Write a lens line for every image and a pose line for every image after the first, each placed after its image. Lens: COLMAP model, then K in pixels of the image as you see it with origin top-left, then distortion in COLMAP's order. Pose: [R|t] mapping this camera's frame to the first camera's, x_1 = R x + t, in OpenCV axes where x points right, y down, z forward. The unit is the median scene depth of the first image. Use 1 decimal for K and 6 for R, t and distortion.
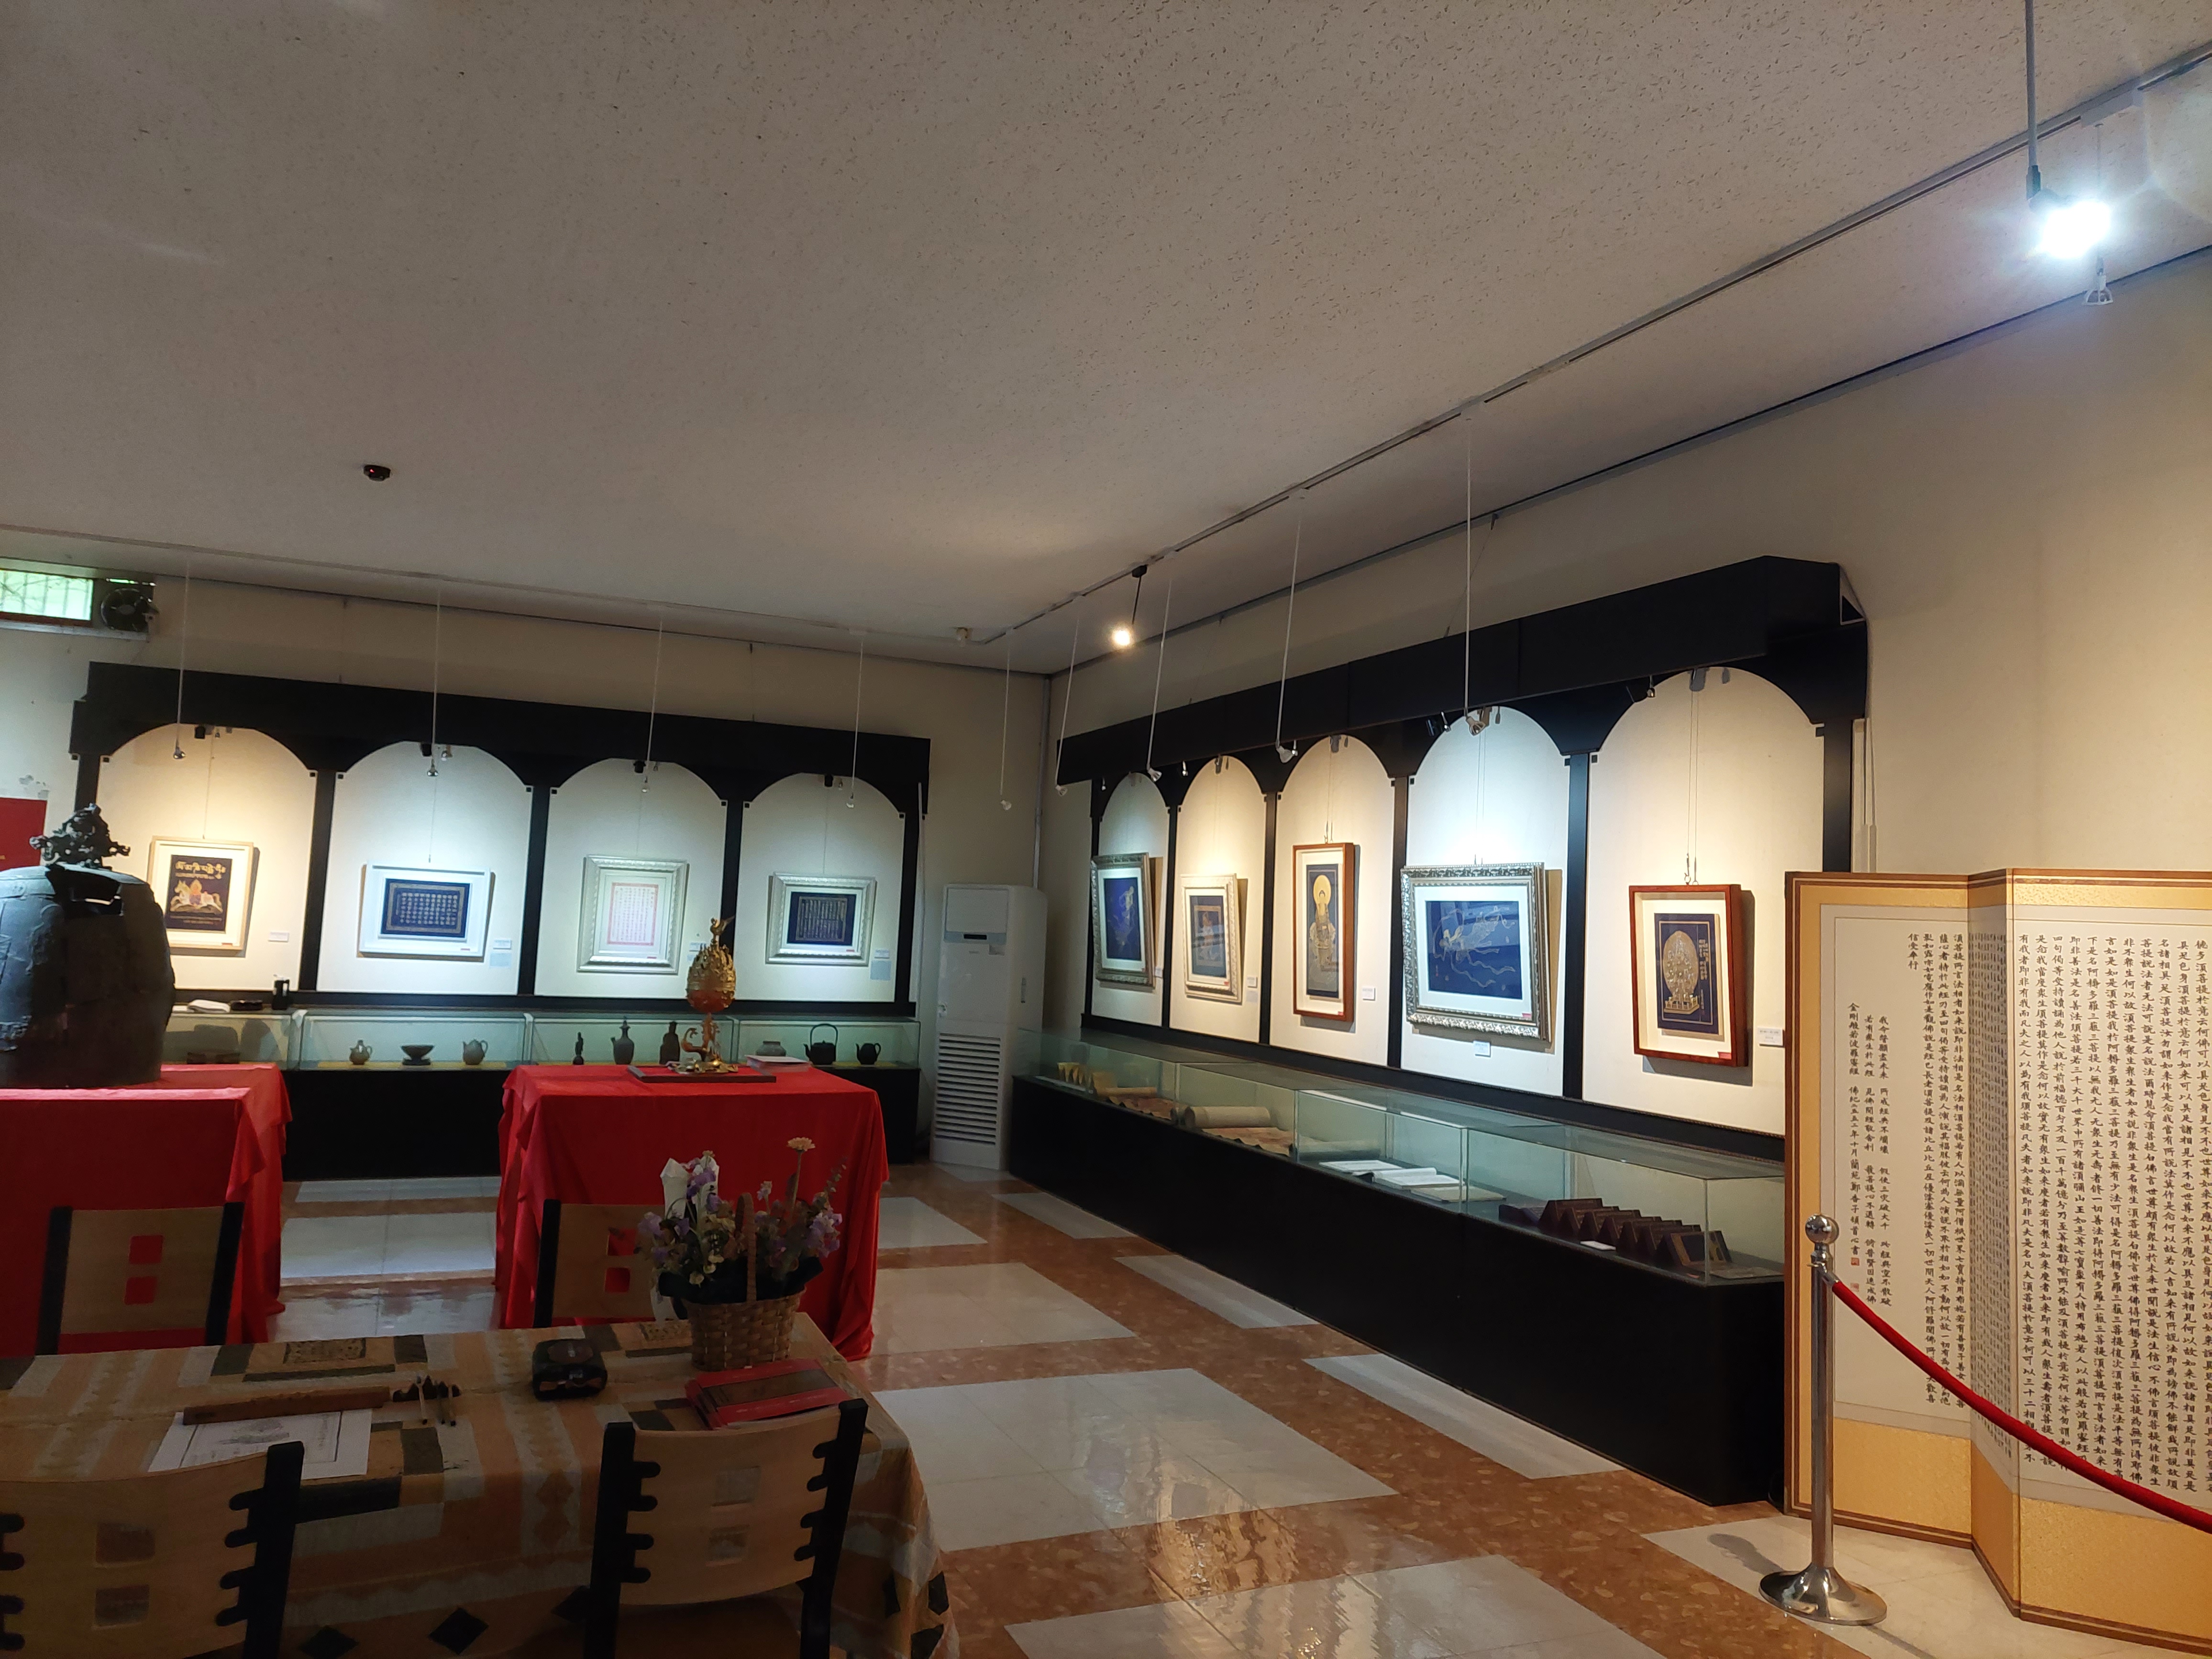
lens RADIAL K [[1585.9, 0, 1106.0], [0, 1585.9, 829.5], [0, 0, 1]] dist [0.084815, -0.093310]
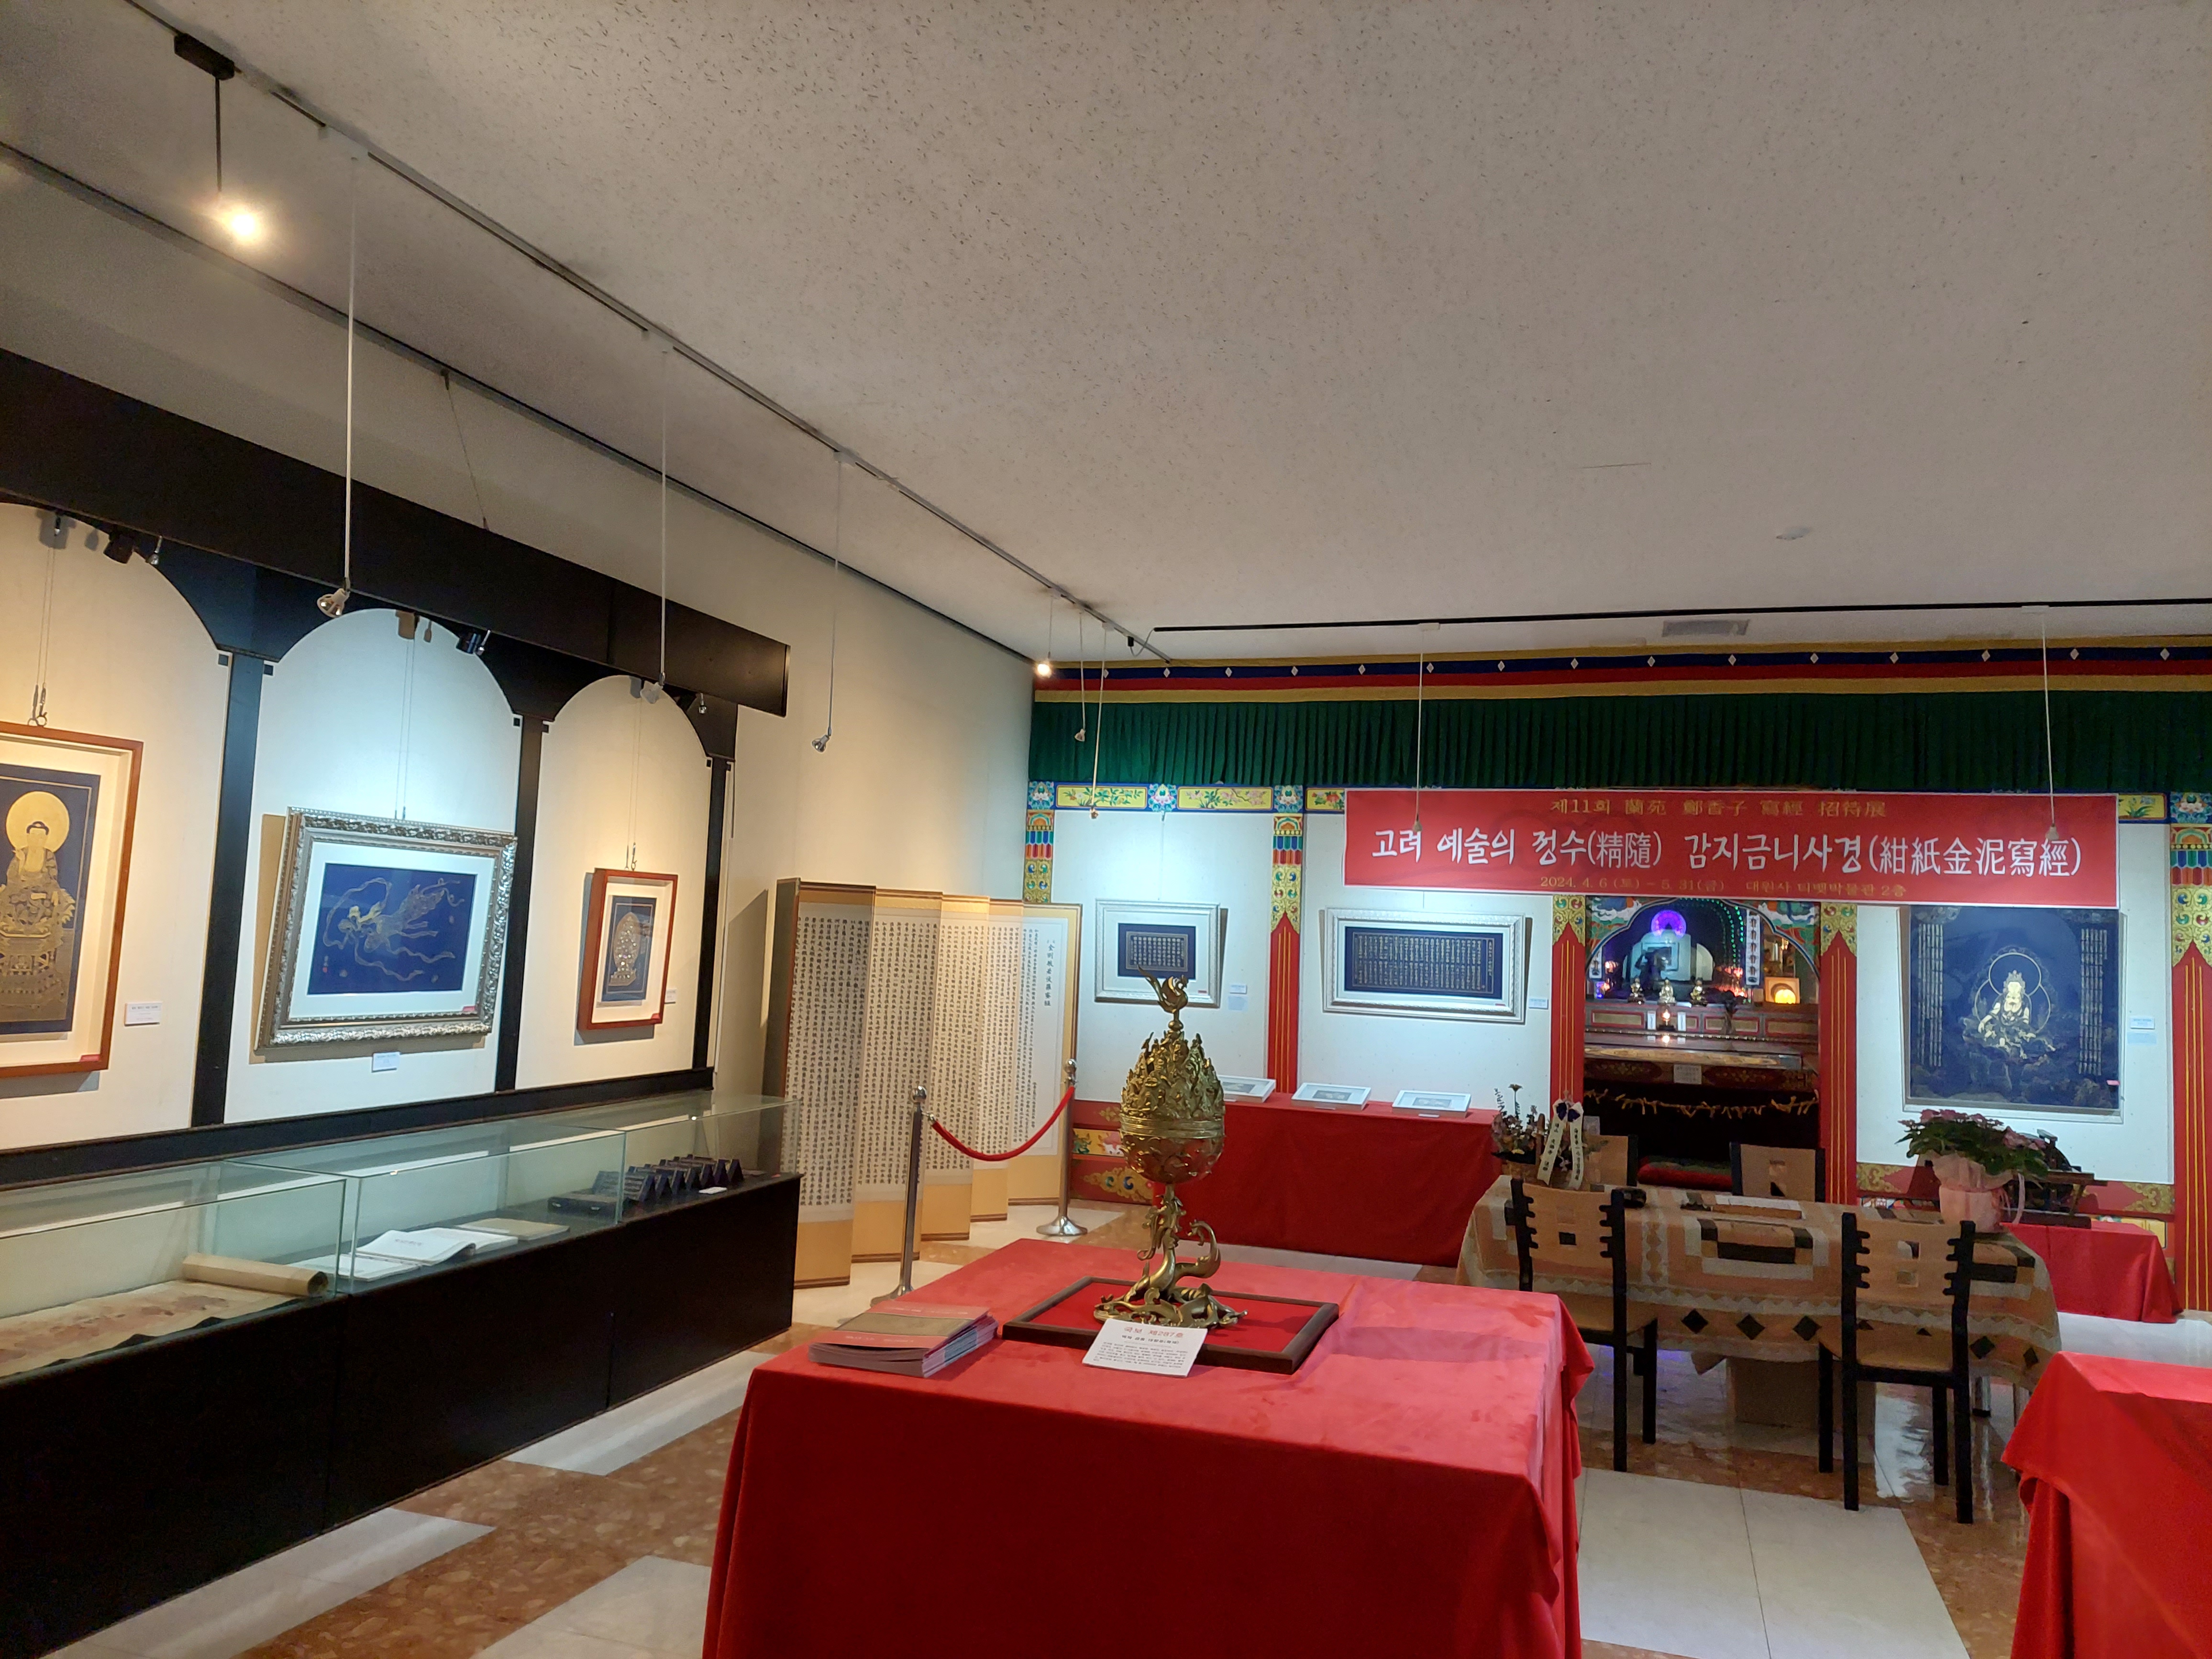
lens RADIAL K [[1585.9, 0, 1106.0], [0, 1585.9, 829.5], [0, 0, 1]] dist [0.084815, -0.093310]
pose [[-0.742933, -0.025804, 0.668869, -0.481317], [-0.112997, 0.989750, -0.087326, 0.050387], [-0.659760, -0.140457, -0.738234, 1.225593]]
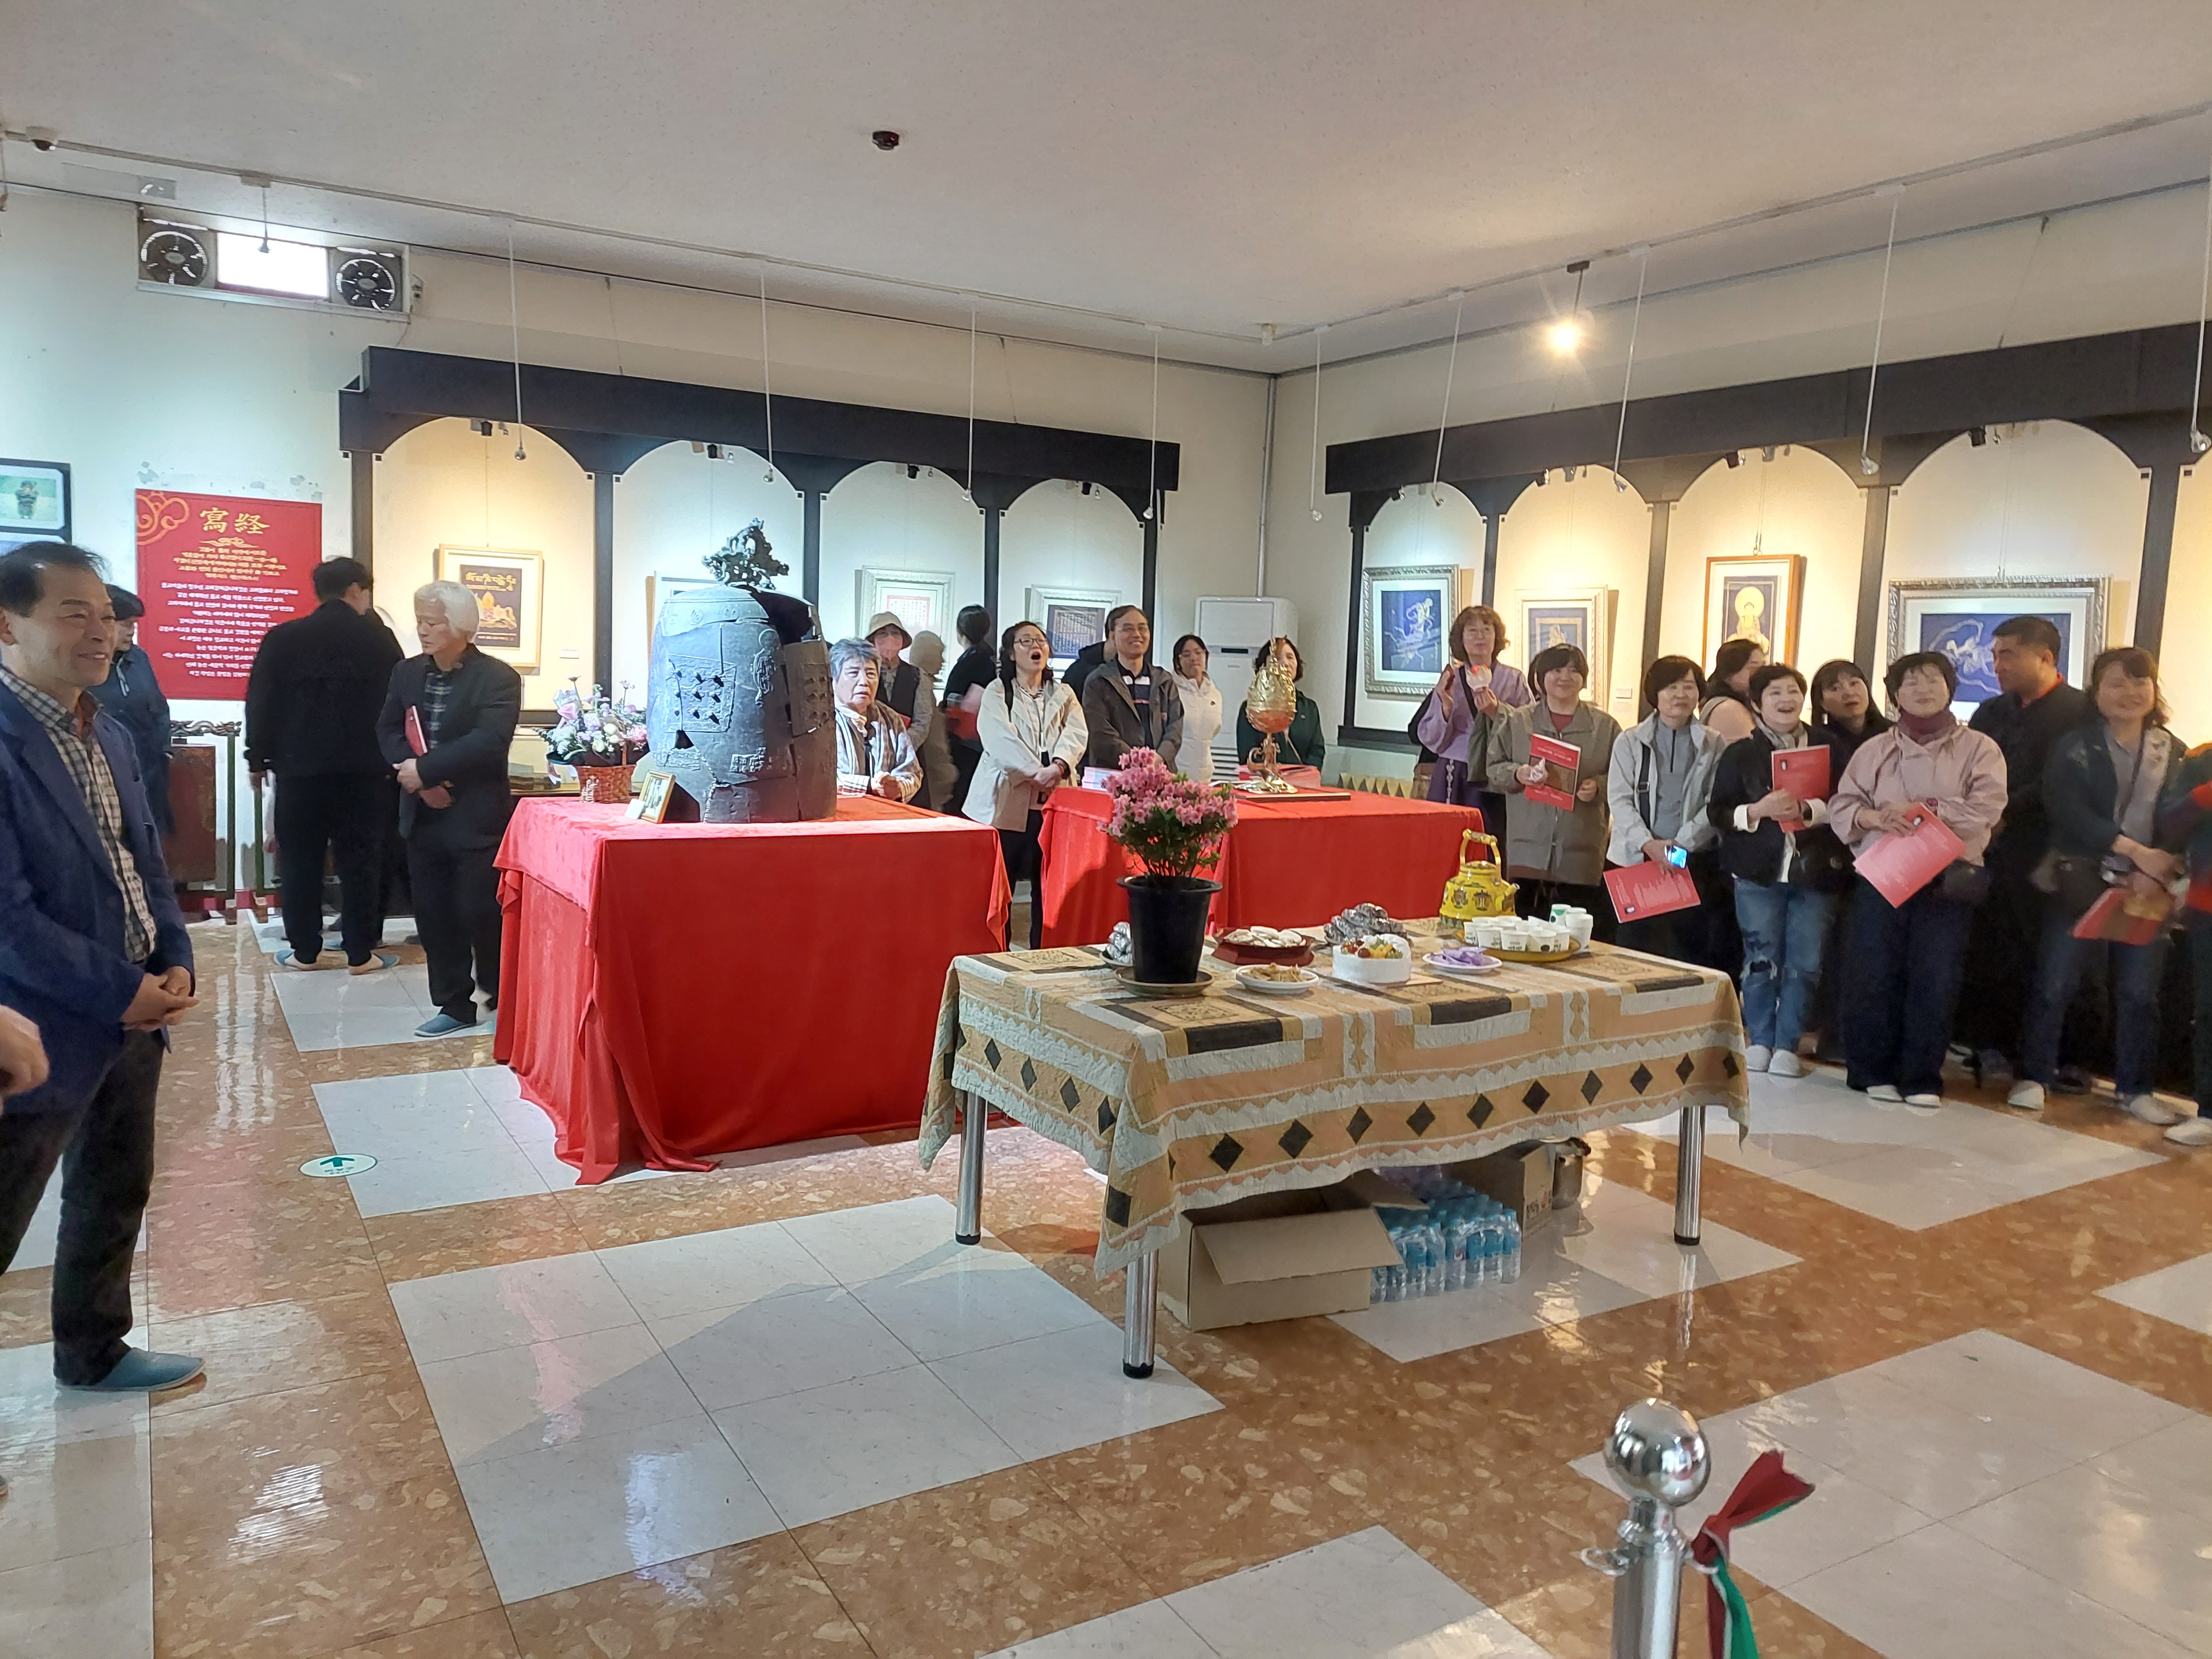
lens RADIAL K [[1585.9, 0, 1106.0], [0, 1585.9, 829.5], [0, 0, 1]] dist [0.084815, -0.093310]
pose [[0.991367, -0.021722, 0.129302, -0.433034], [-0.002501, 0.982868, 0.184293, -0.007402], [-0.131091, -0.183025, 0.974329, 0.032814]]
